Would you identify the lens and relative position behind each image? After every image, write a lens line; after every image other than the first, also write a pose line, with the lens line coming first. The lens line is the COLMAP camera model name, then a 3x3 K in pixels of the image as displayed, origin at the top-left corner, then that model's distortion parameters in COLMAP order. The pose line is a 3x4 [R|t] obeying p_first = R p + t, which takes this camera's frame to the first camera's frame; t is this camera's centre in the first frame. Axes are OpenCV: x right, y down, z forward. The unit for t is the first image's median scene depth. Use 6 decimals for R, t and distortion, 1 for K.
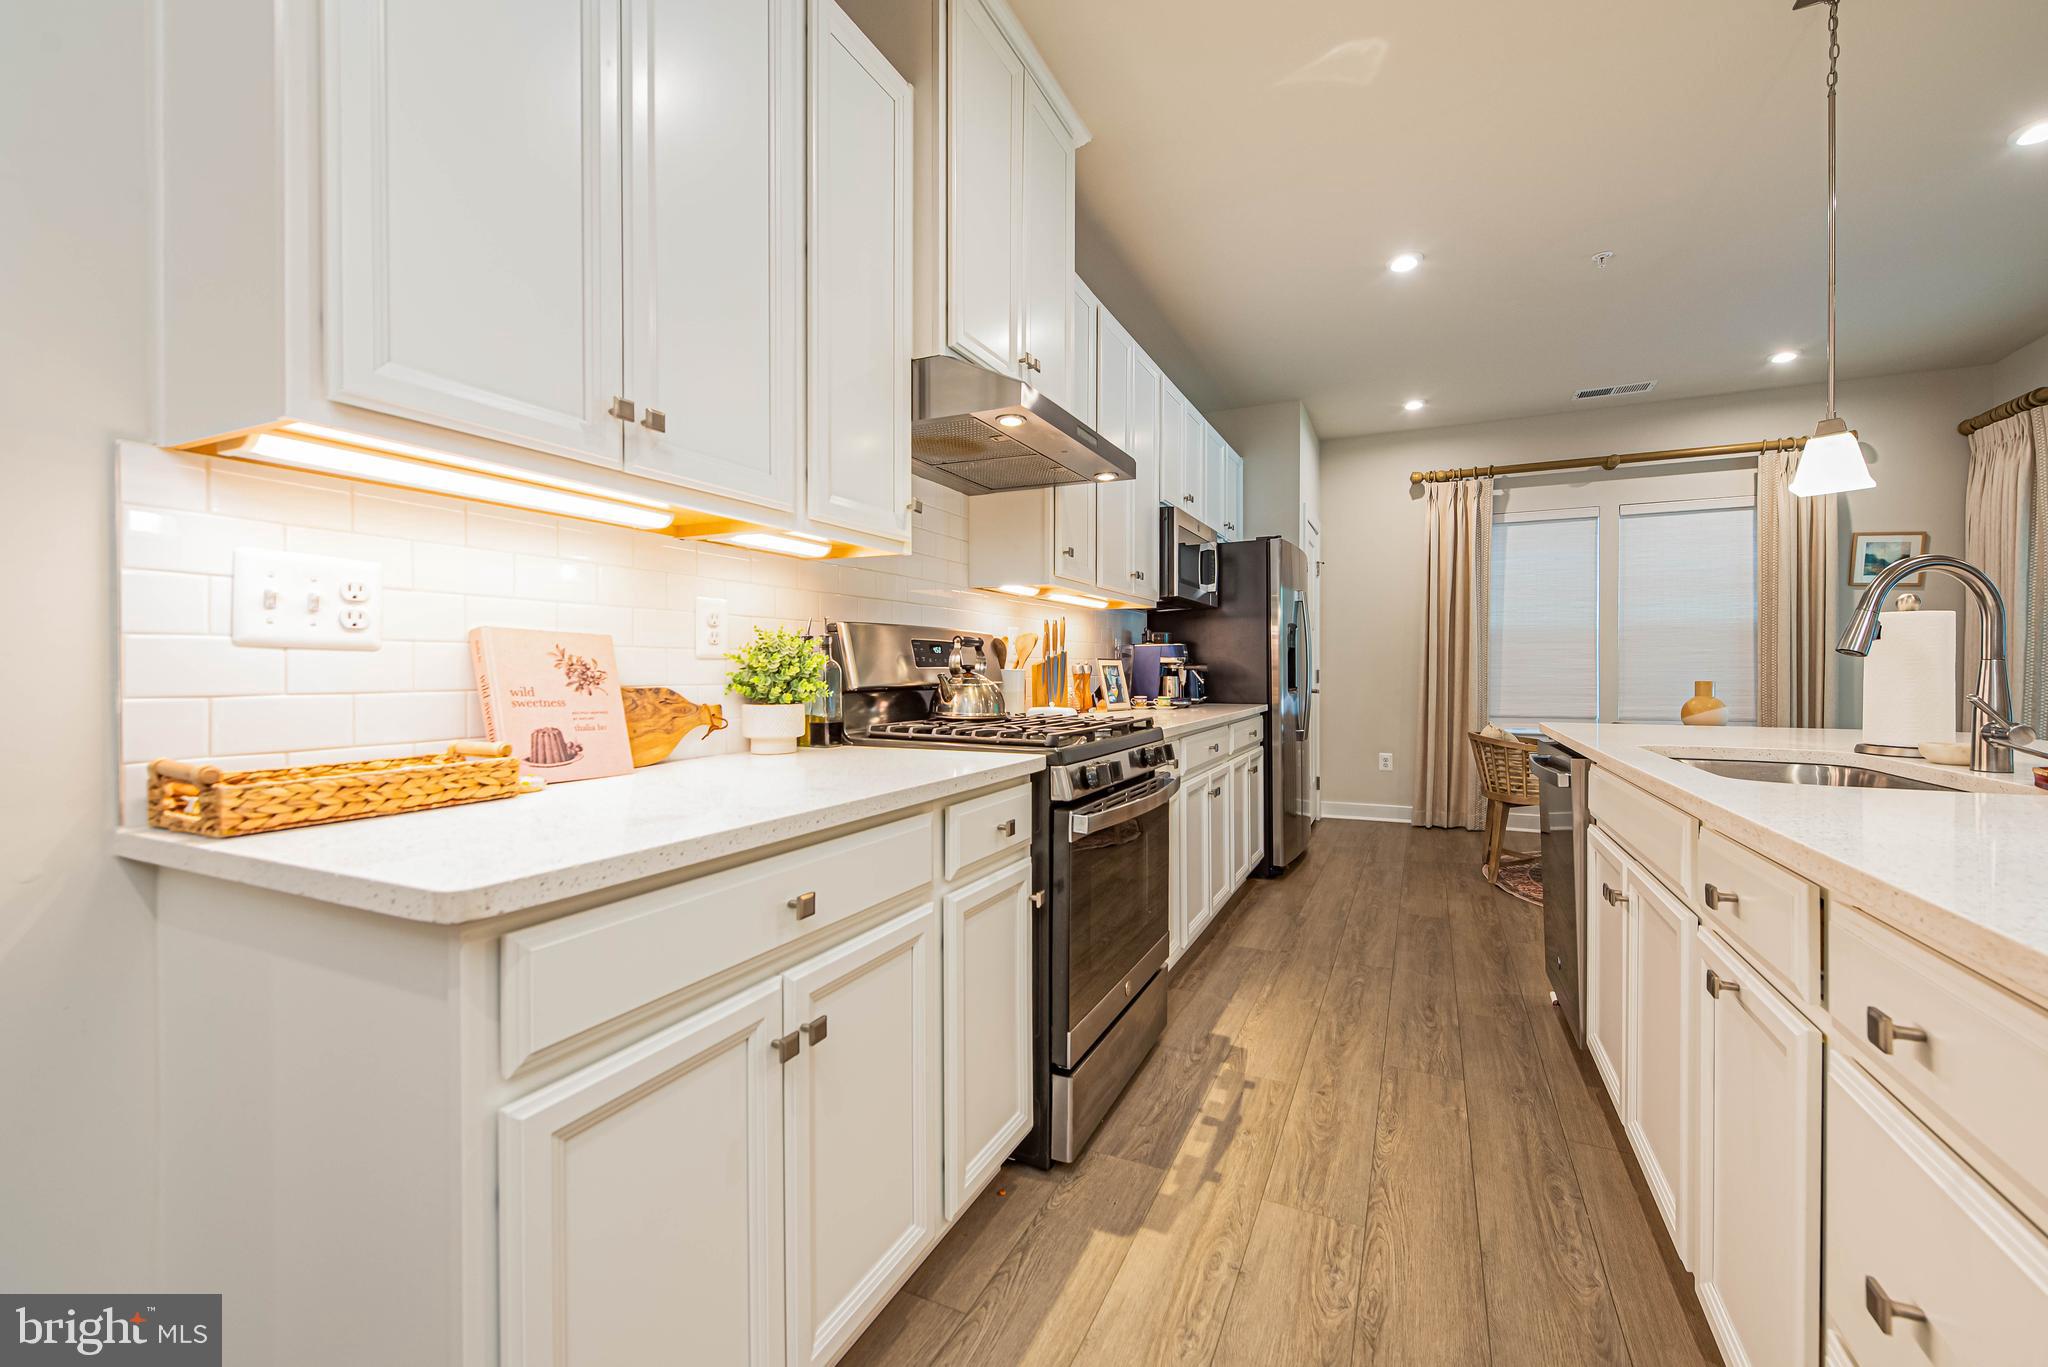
lens RADIAL K [[812.7, 0, 1061.8], [0, 812.7, 676.1], [0, 0, 1]] dist [0.012956, -0.004101]
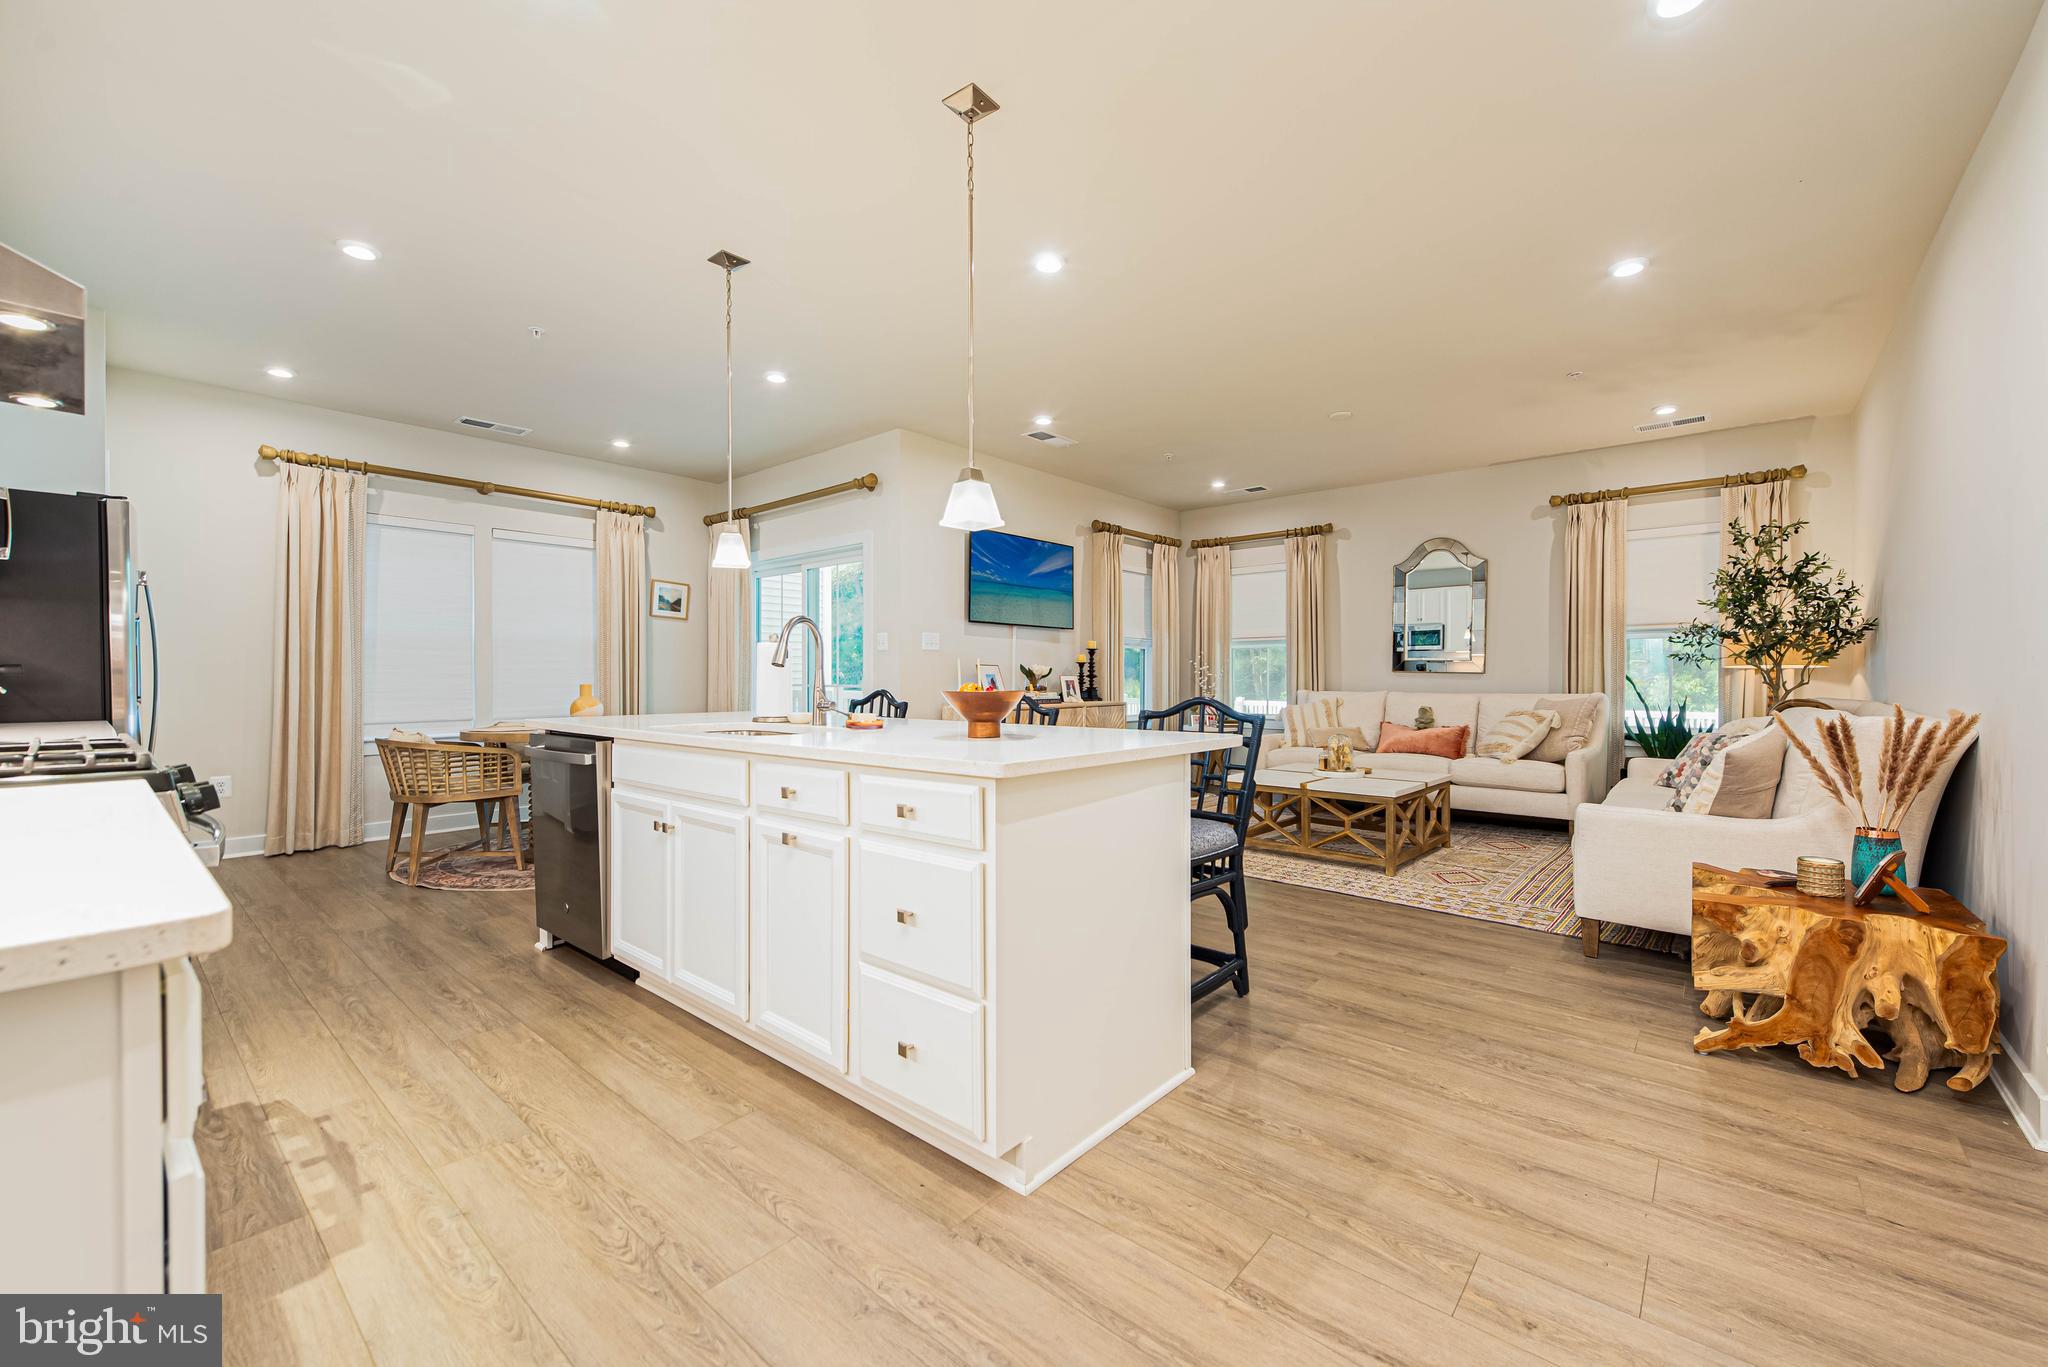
lens RADIAL K [[802.4, 0, 1032.6], [0, 802.4, 681.7], [0, 0, 1]] dist [0.001599, -0.004193]
pose [[0.276670, -0.006250, 0.960945, -0.433653], [0.006468, 0.999968, 0.004642, 0.002468], [-0.960943, 0.004931, 0.276702, -0.036410]]
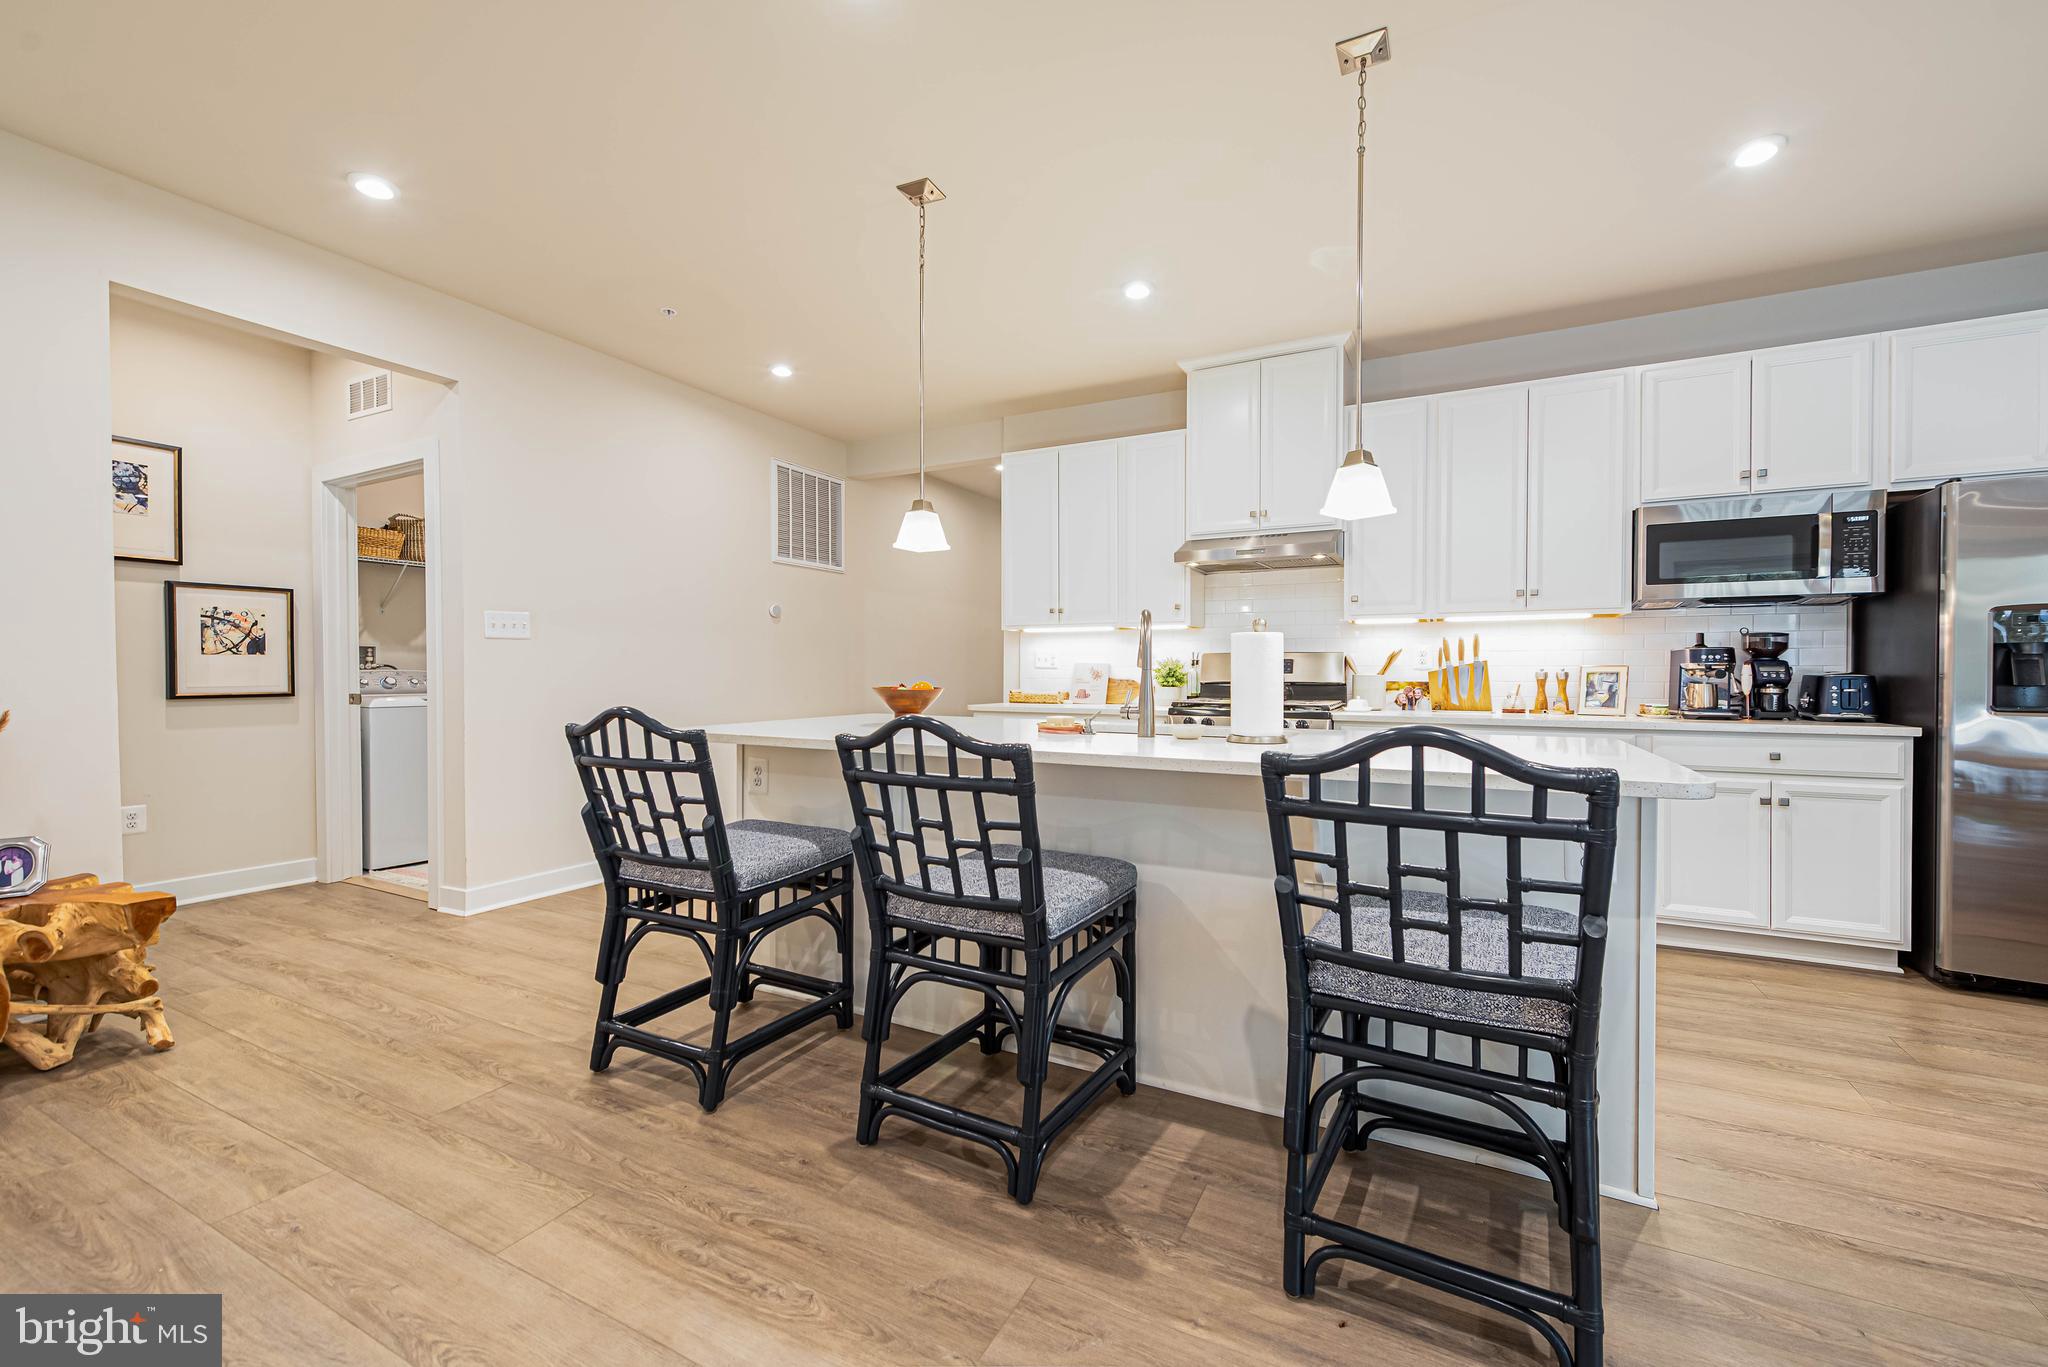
lens RADIAL K [[796.8, 0, 1037.2], [0, 796.8, 683.8], [0, 0, 1]] dist [0.000282, 0.000071]
pose [[-0.043416, 0.015548, -0.998936, 1.947869], [-0.010598, 0.999815, 0.016022, -0.010959], [0.999001, 0.011282, -0.043243, 0.554794]]
